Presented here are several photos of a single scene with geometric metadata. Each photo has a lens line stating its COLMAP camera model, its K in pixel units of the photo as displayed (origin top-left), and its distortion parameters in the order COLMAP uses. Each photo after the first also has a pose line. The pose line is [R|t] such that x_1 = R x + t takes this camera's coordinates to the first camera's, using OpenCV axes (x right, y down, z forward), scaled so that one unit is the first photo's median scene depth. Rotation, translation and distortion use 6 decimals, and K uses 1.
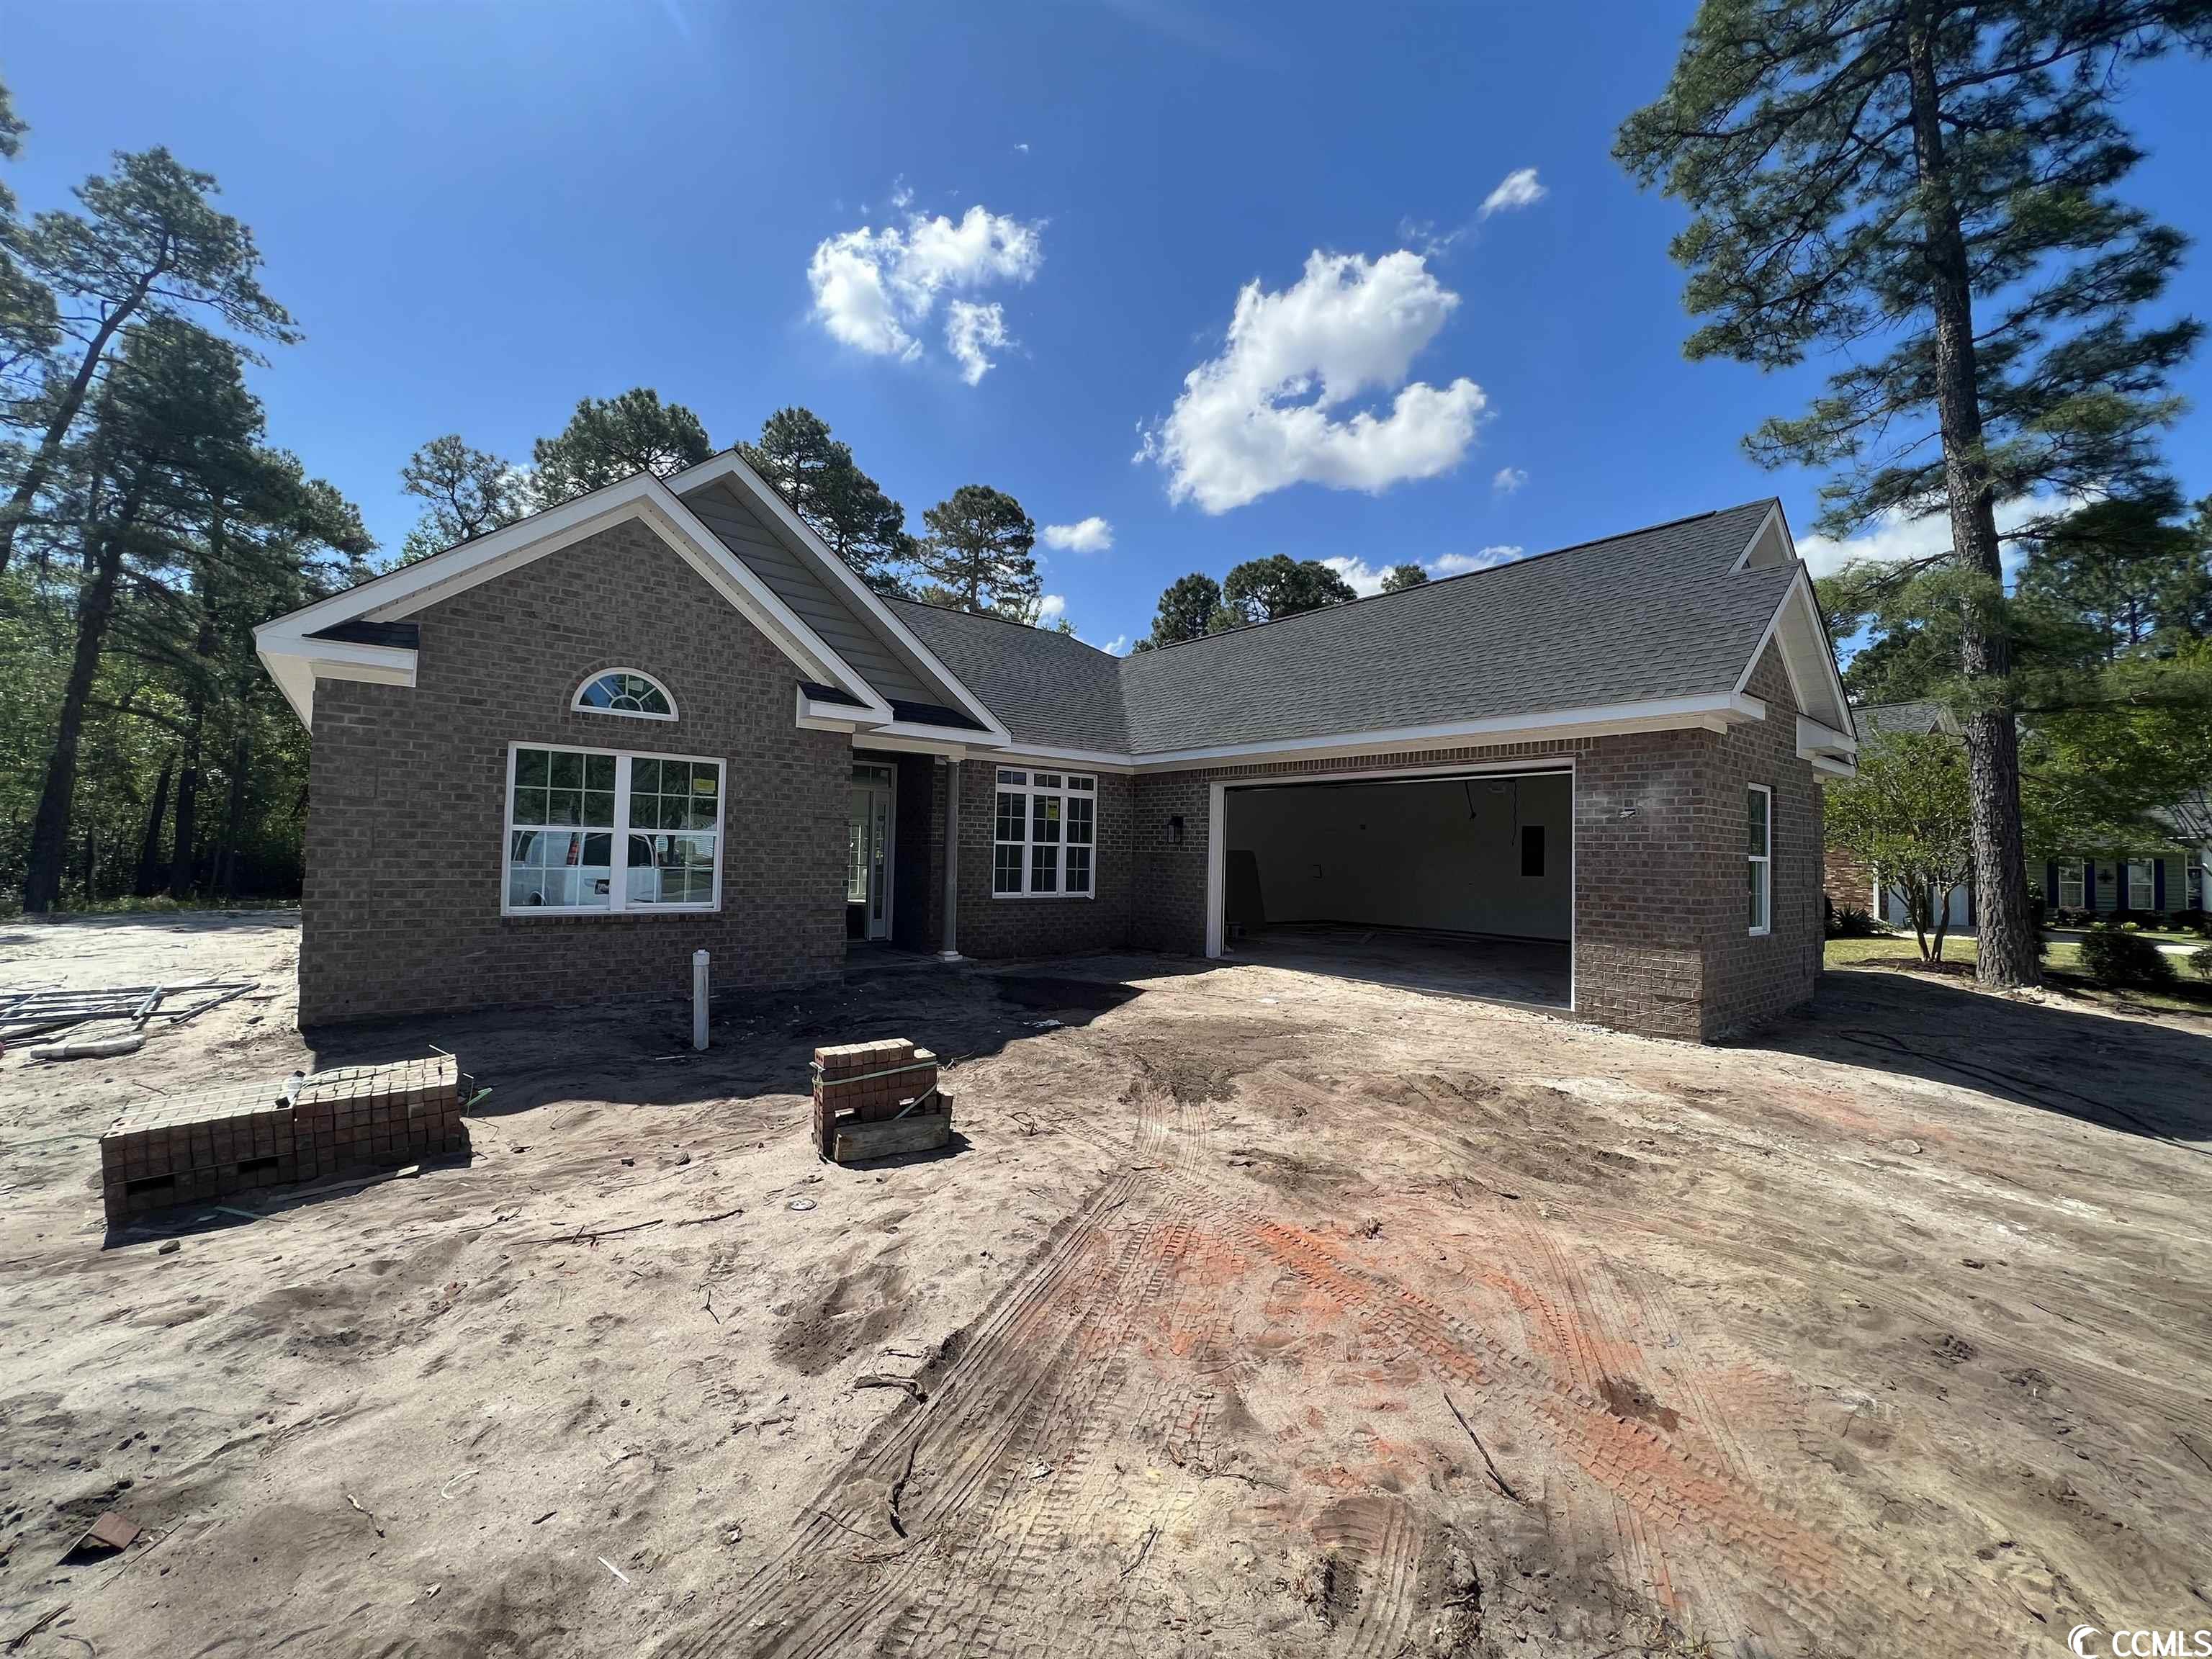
lens RADIAL K [[889.5, 0, 1093.2], [0, 889.5, 799.8], [0, 0, 1]] dist [0.005137, -0.000248]
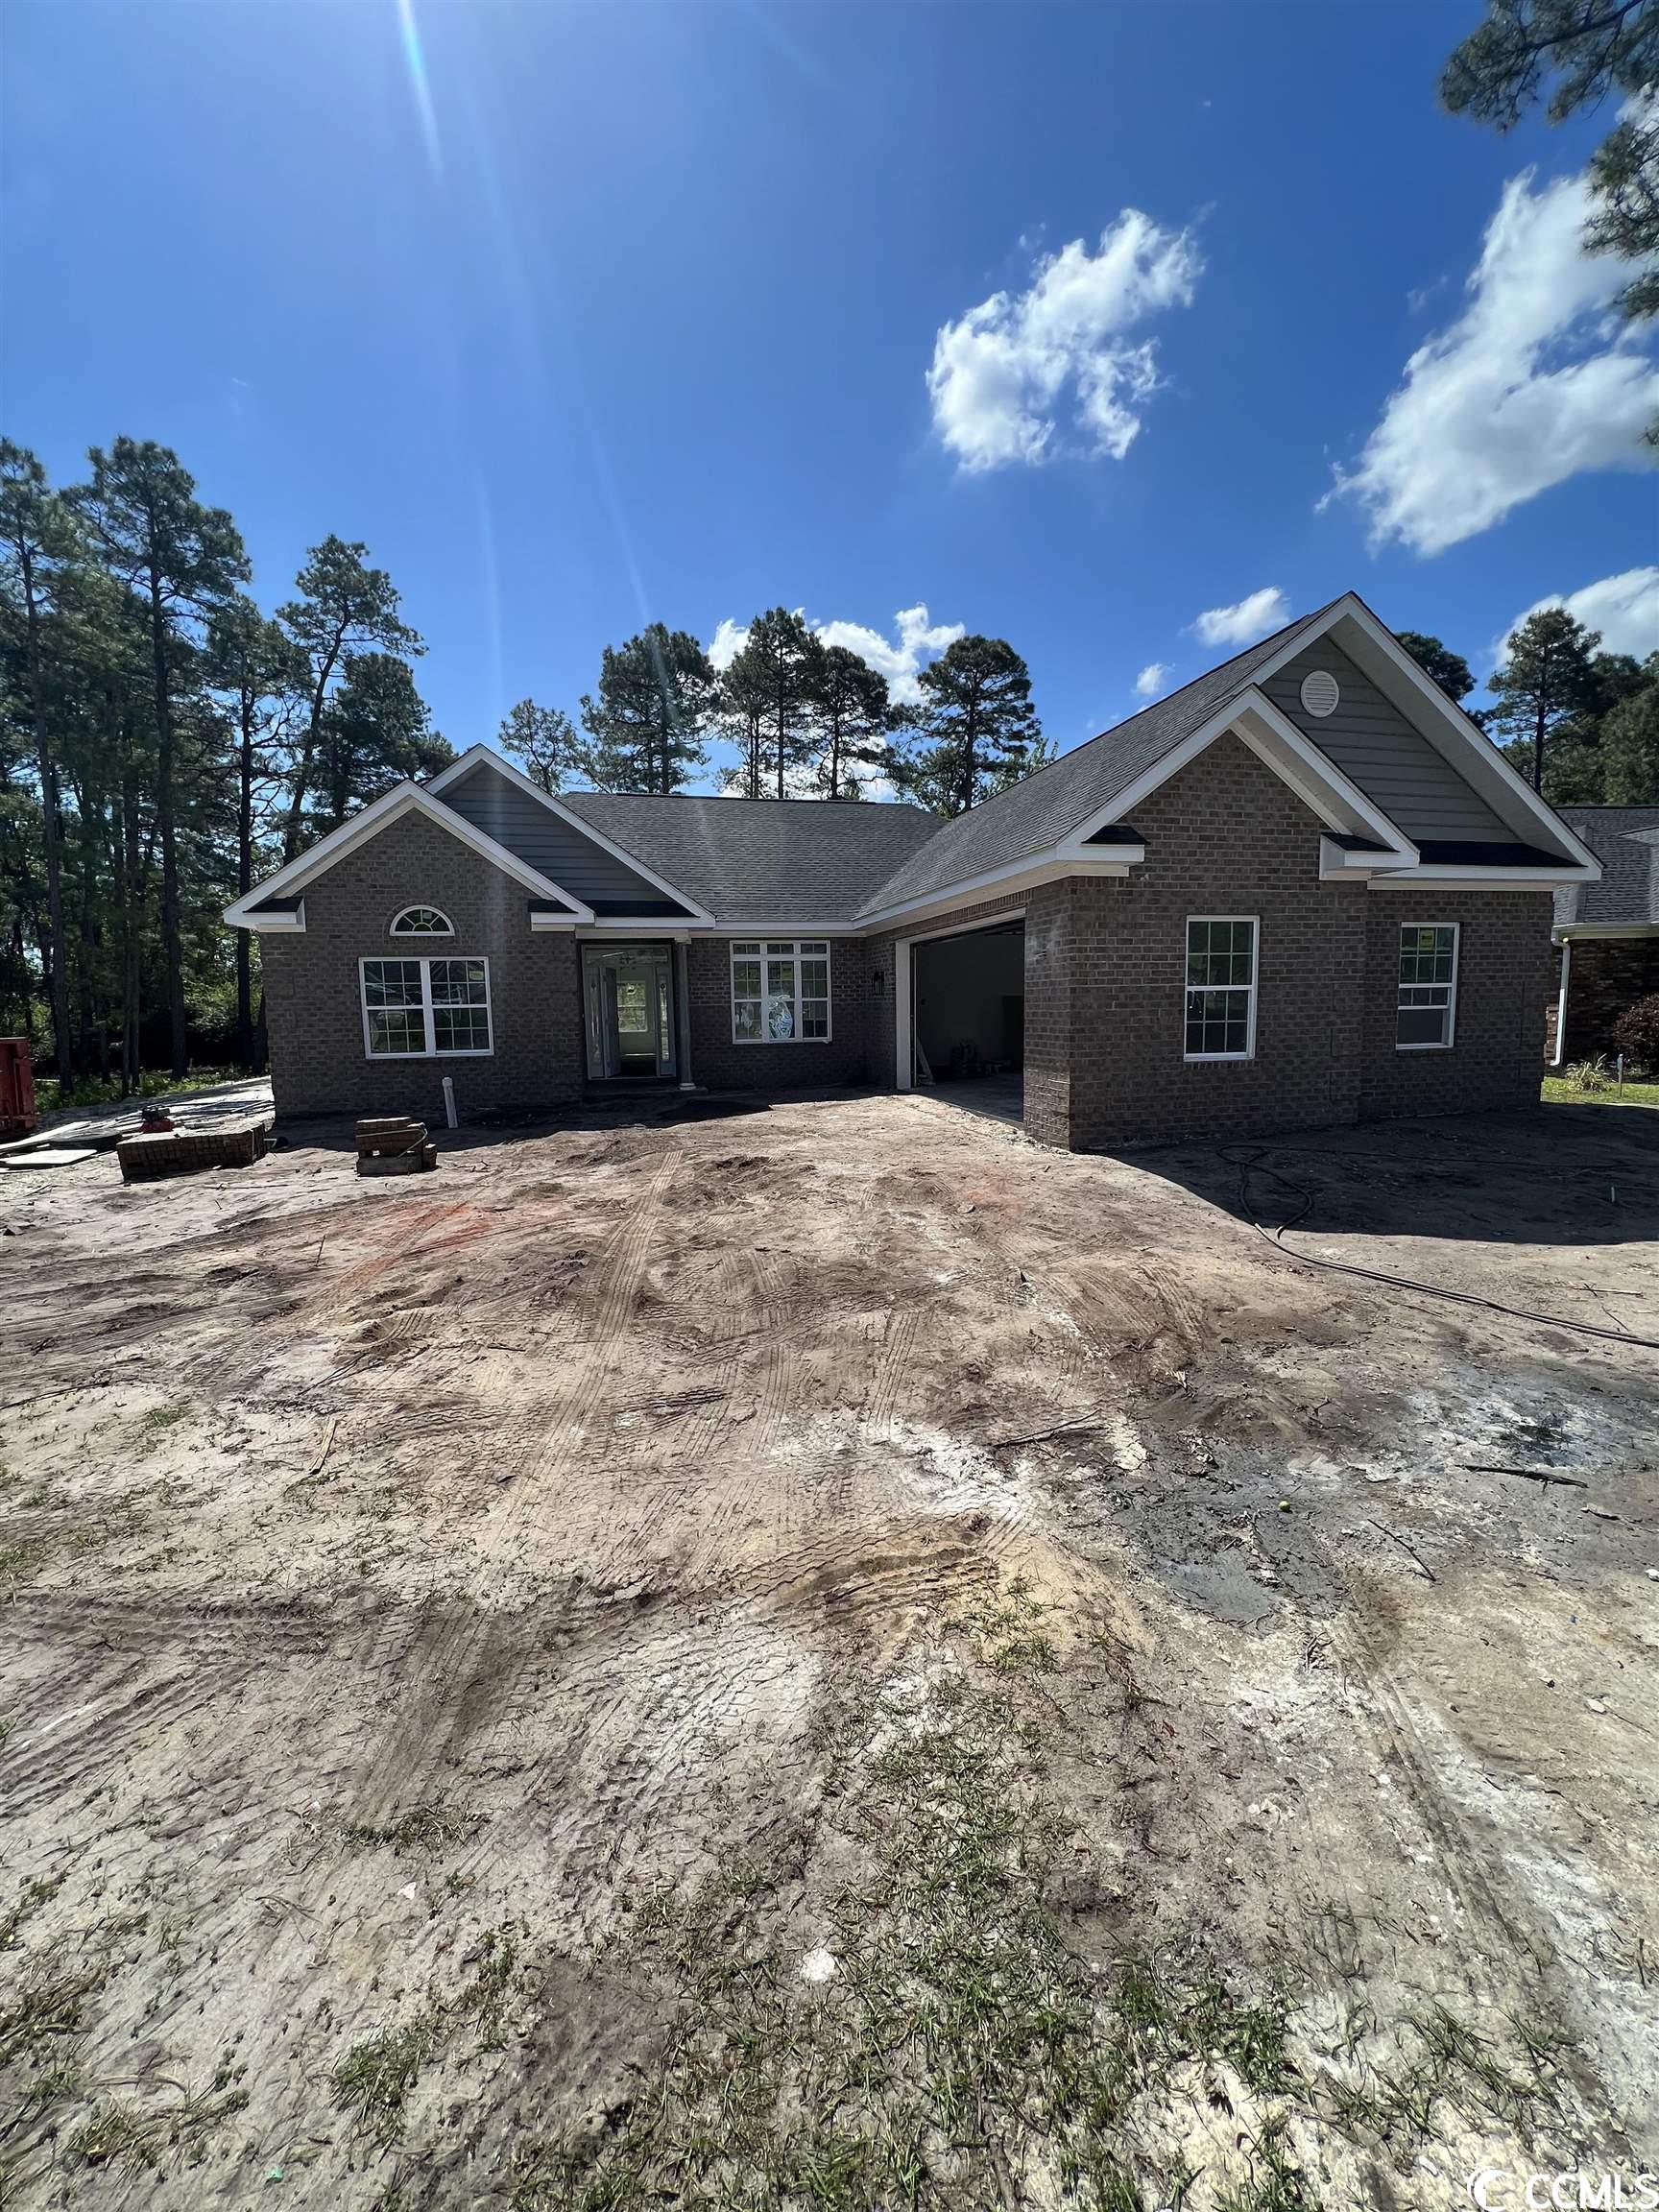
lens RADIAL K [[884.3, 0, 829.6], [0, 884.3, 1104.0], [0, 0, 1]] dist [-0.000749, 0.000609]
pose [[0.898318, 0.006863, -0.439292, 0.733399], [0.067910, 0.985692, 0.154271, 0.008650], [0.434066, -0.168417, 0.884999, -0.130289]]
